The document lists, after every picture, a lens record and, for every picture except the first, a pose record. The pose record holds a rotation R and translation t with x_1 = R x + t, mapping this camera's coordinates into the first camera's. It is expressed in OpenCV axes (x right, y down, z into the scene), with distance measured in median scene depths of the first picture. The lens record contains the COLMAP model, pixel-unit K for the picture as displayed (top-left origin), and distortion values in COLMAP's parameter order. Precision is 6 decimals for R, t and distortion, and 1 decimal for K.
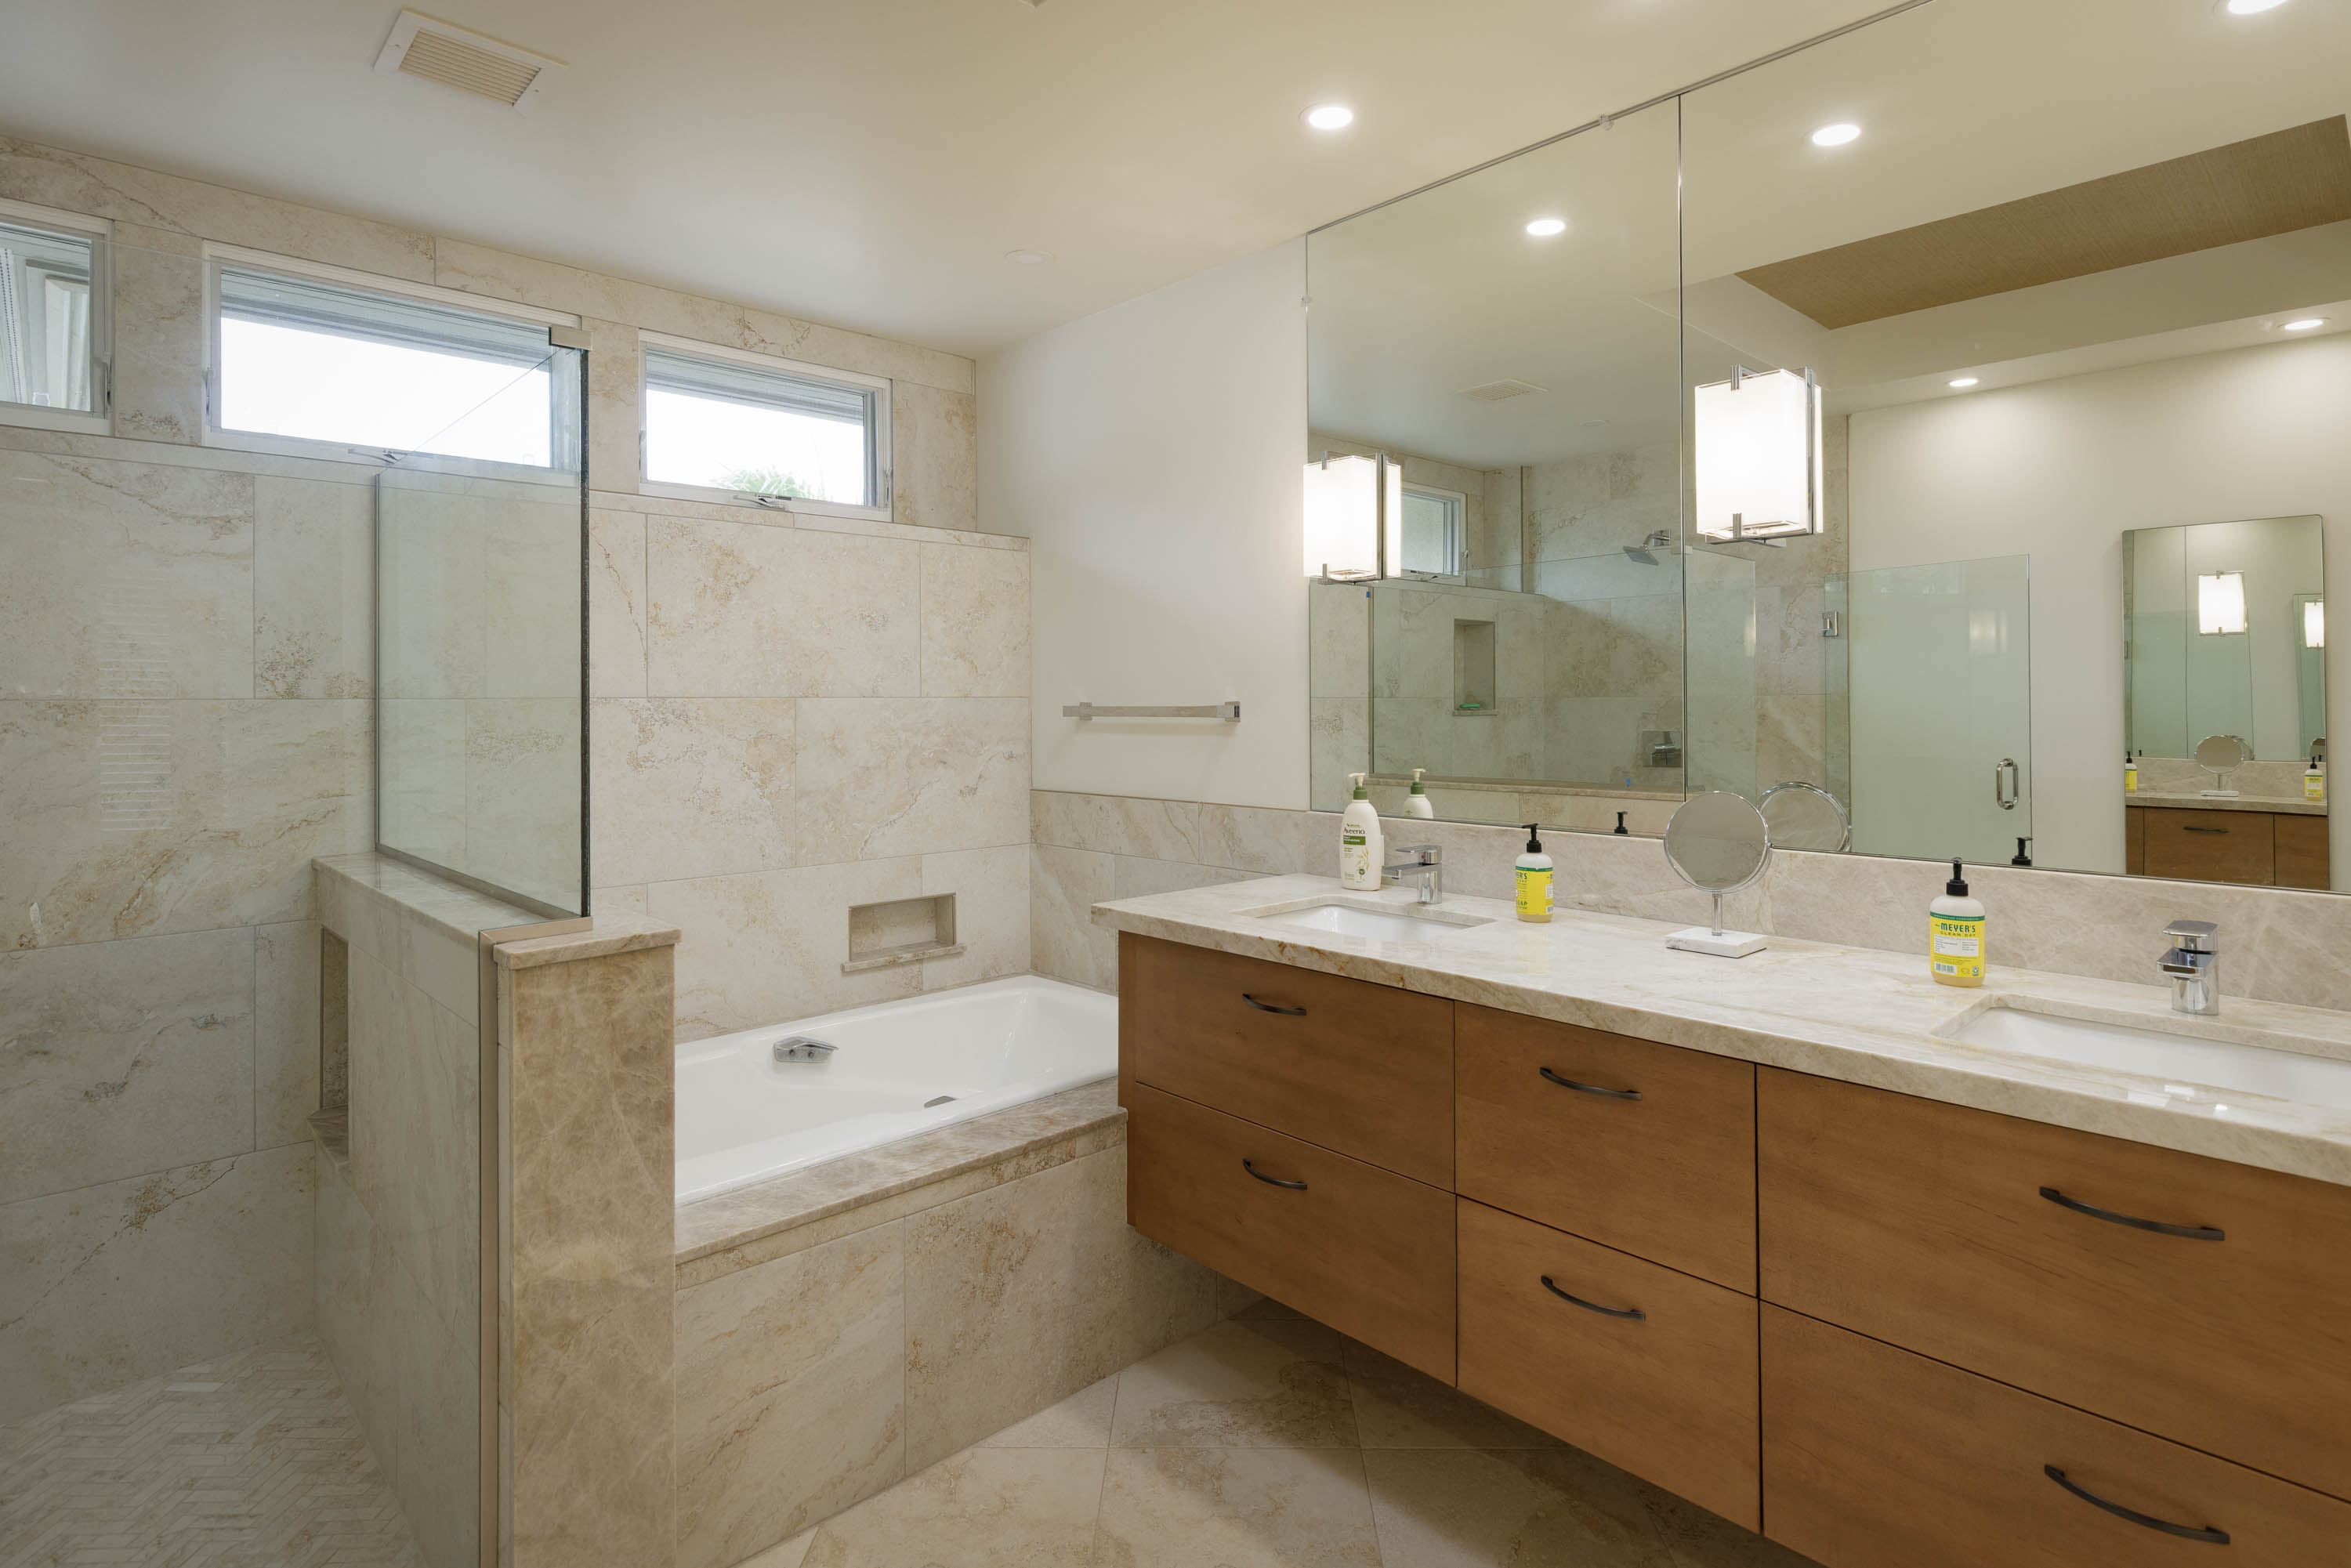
lens RADIAL K [[1202.2, 0, 1187.1], [0, 1202.2, 705.9], [0, 0, 1]] dist [0.006969, -0.000136]
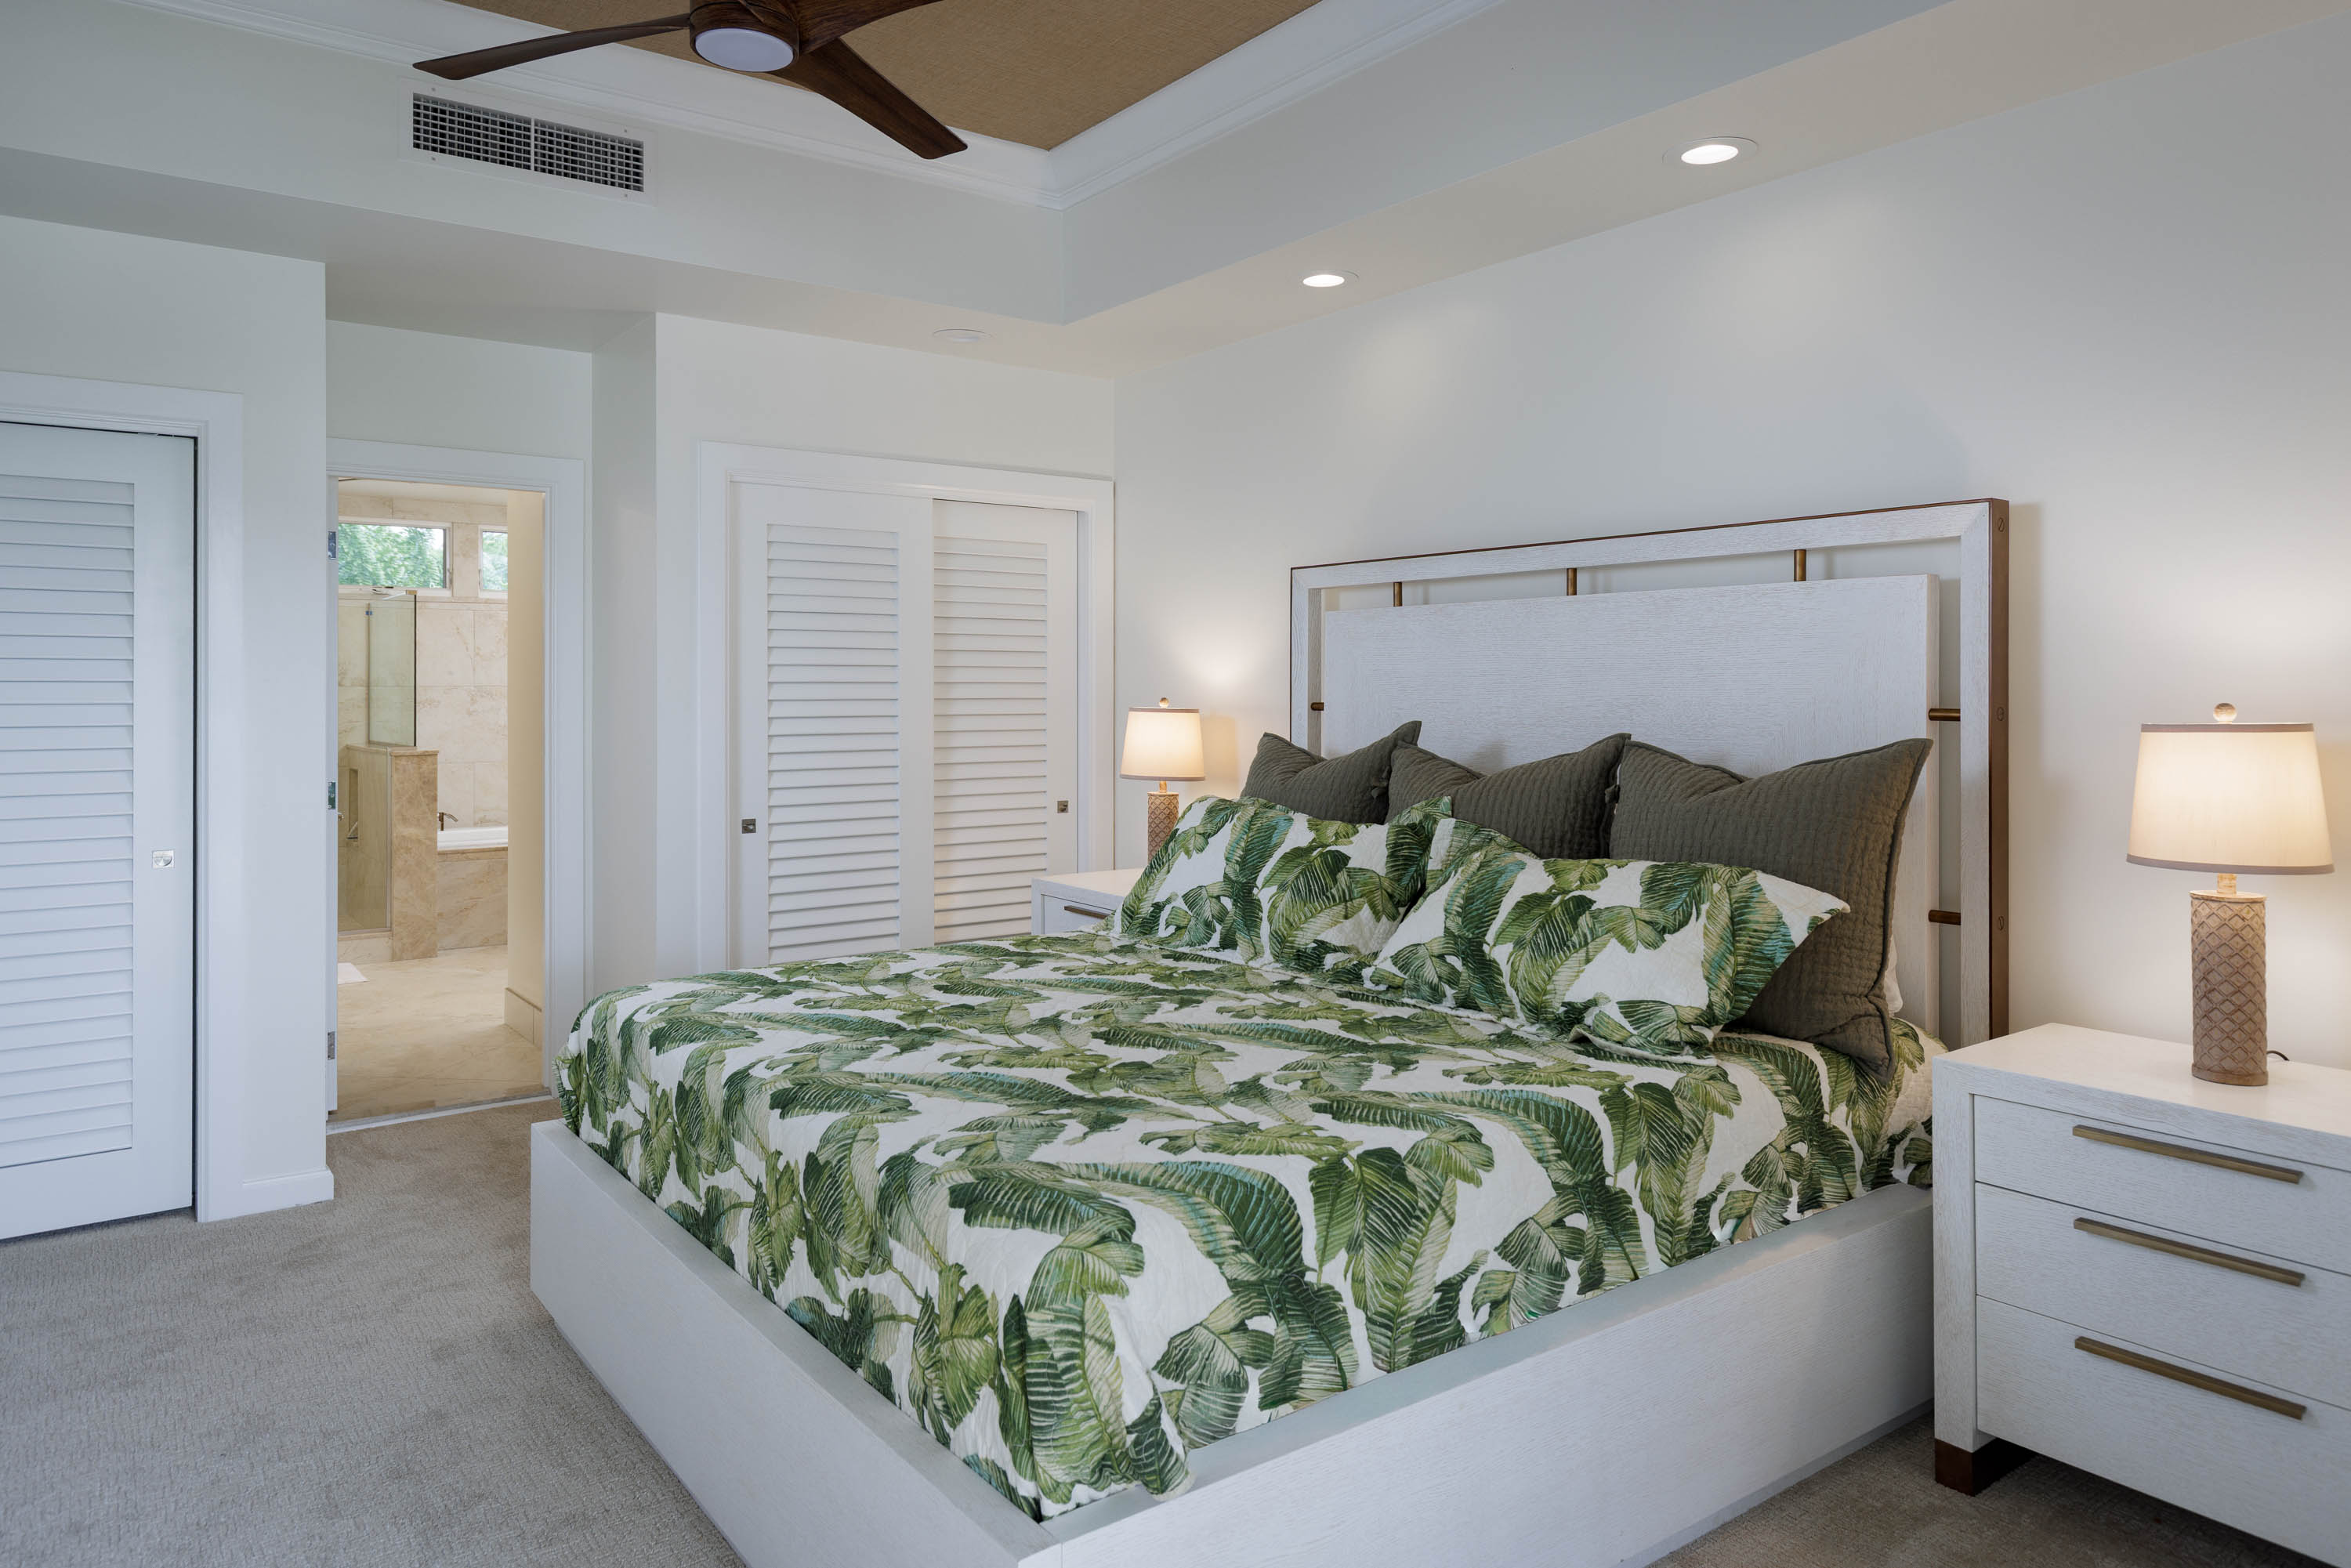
lens RADIAL K [[1534.0, 0, 1226.4], [0, 1534.0, 688.4], [0, 0, 1]] dist [0.006896, 0.001041]
pose [[0.994639, 0.006601, -0.103194, 1.691883], [-0.006646, 0.999978, -0.000093, -0.014960], [0.103191, 0.000778, 0.994661, -2.363660]]
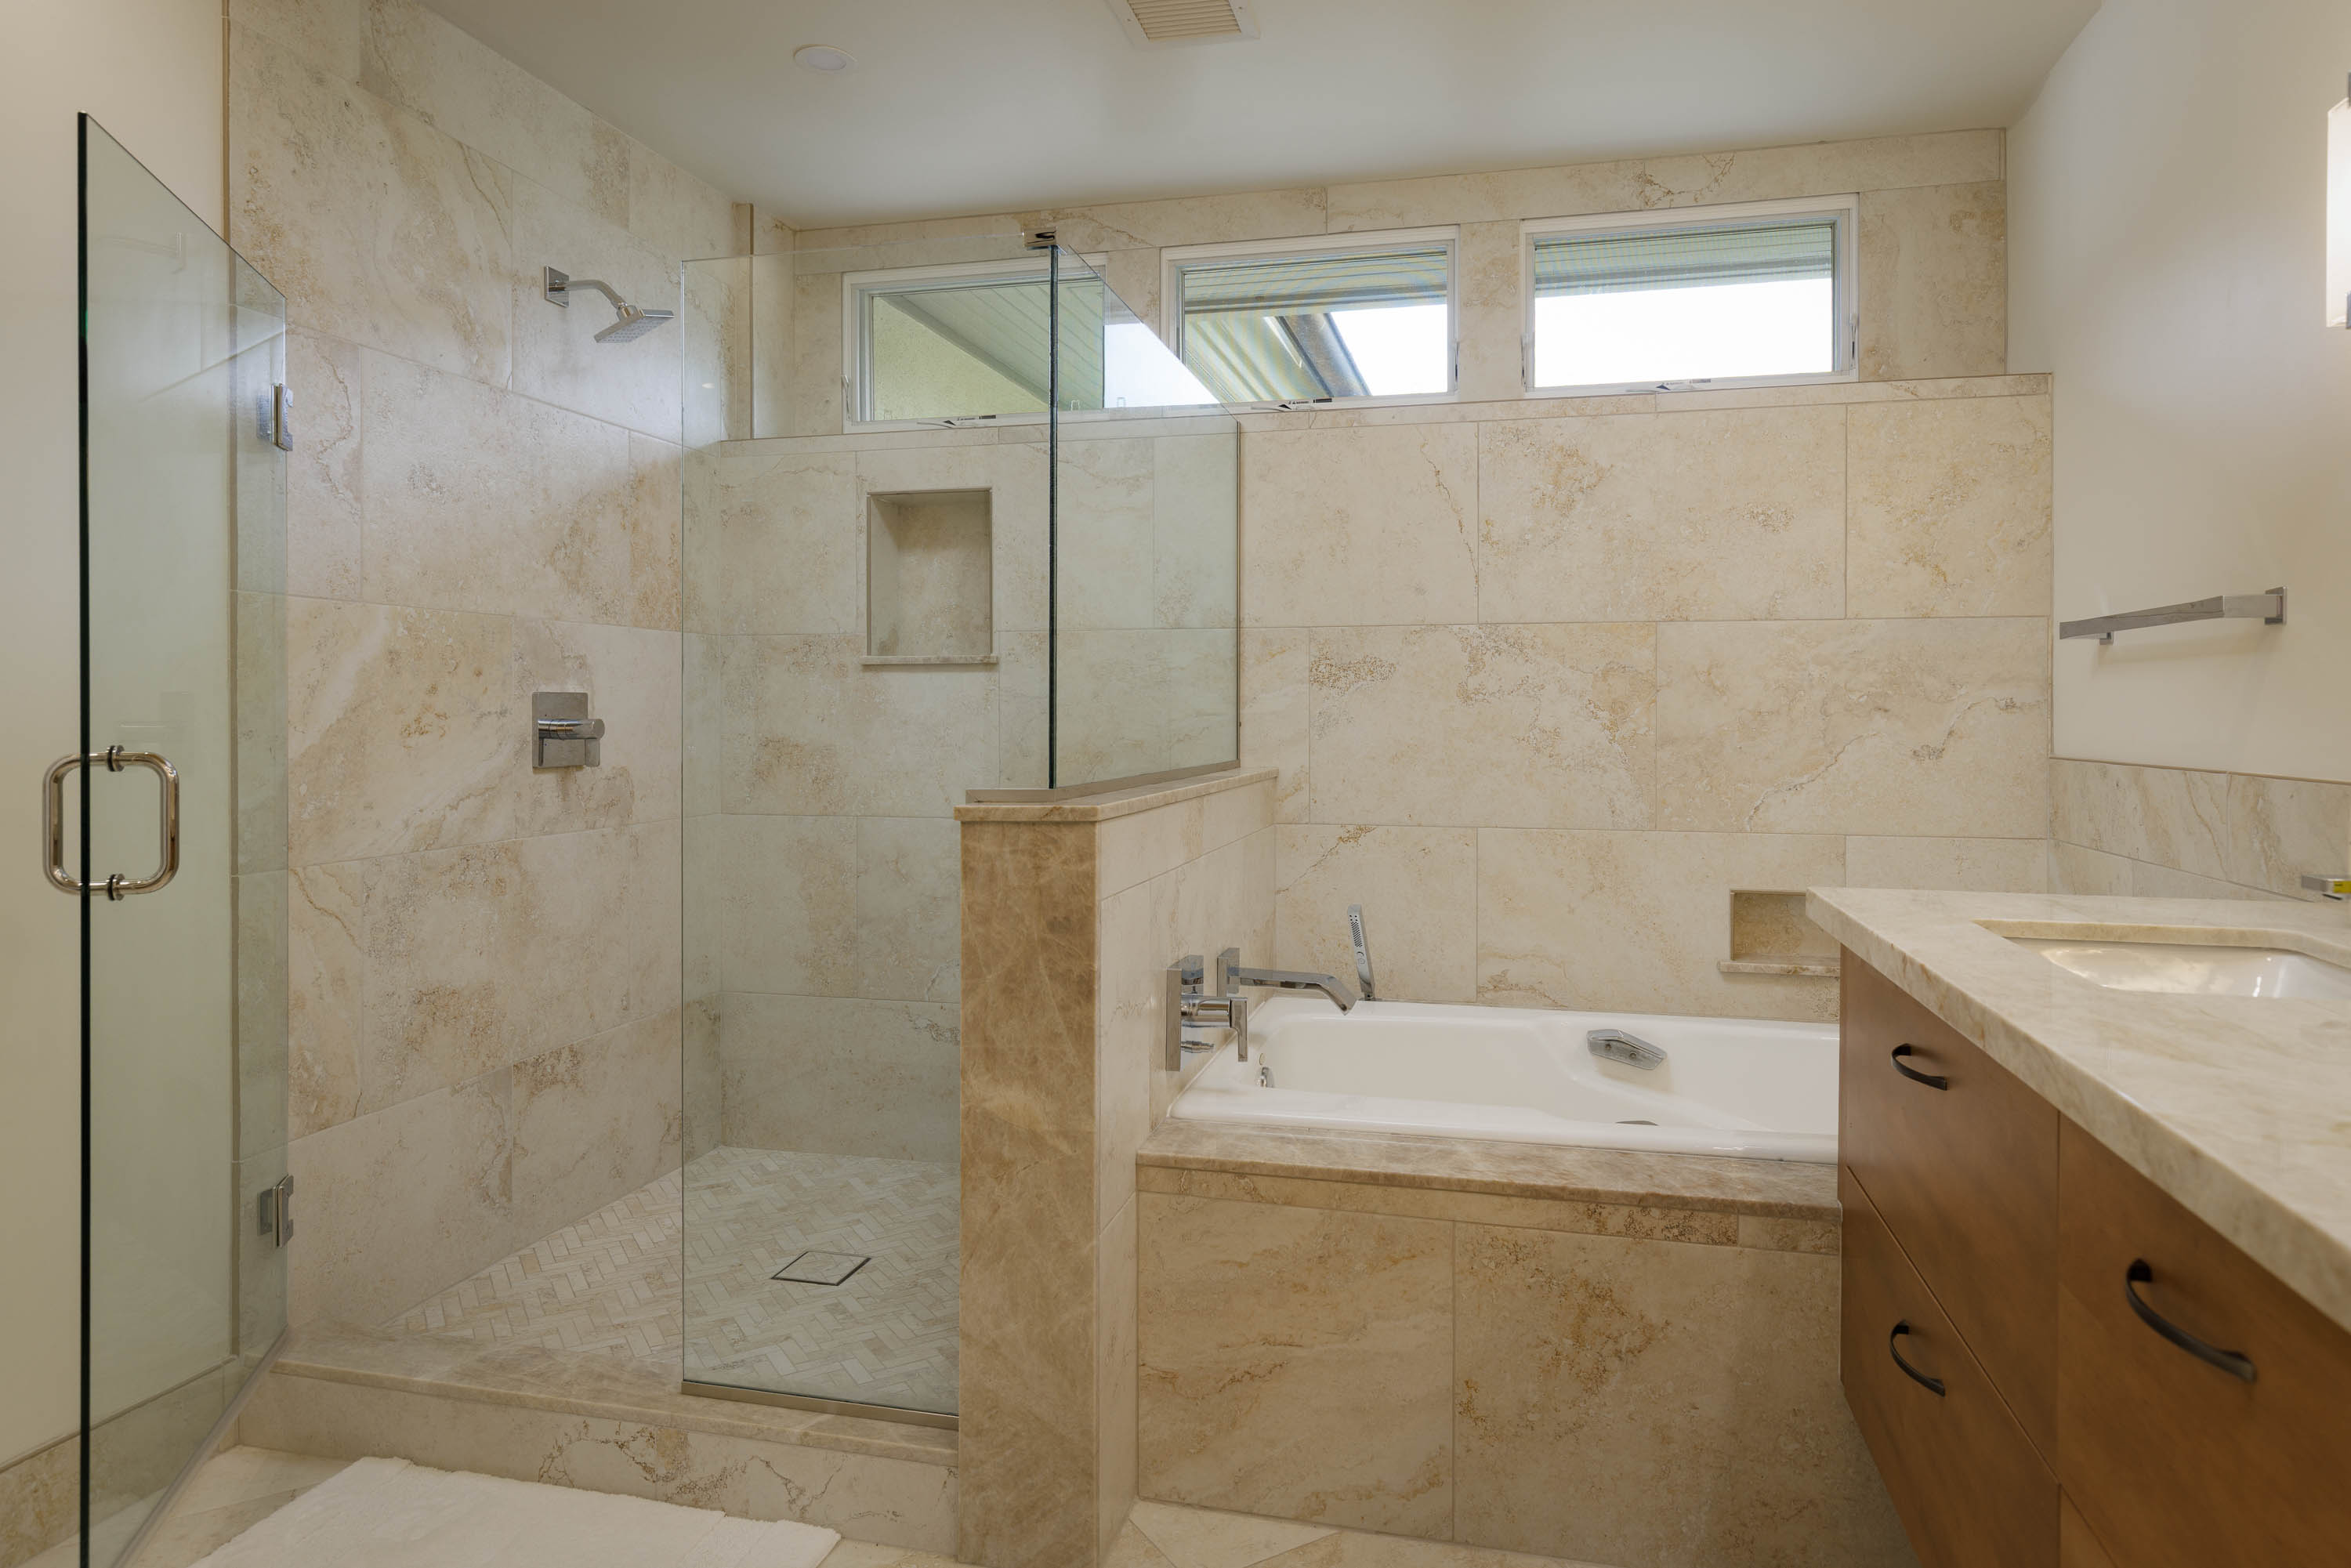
lens RADIAL K [[1401.4, 0, 1200.2], [0, 1401.4, 723.2], [0, 0, 1]] dist [0.008489, 0.001406]
pose [[0.545123, 0.014903, -0.838223, 0.399664], [-0.006818, 0.999888, 0.013343, 0.067676], [0.838328, -0.001558, 0.545164, 0.298388]]
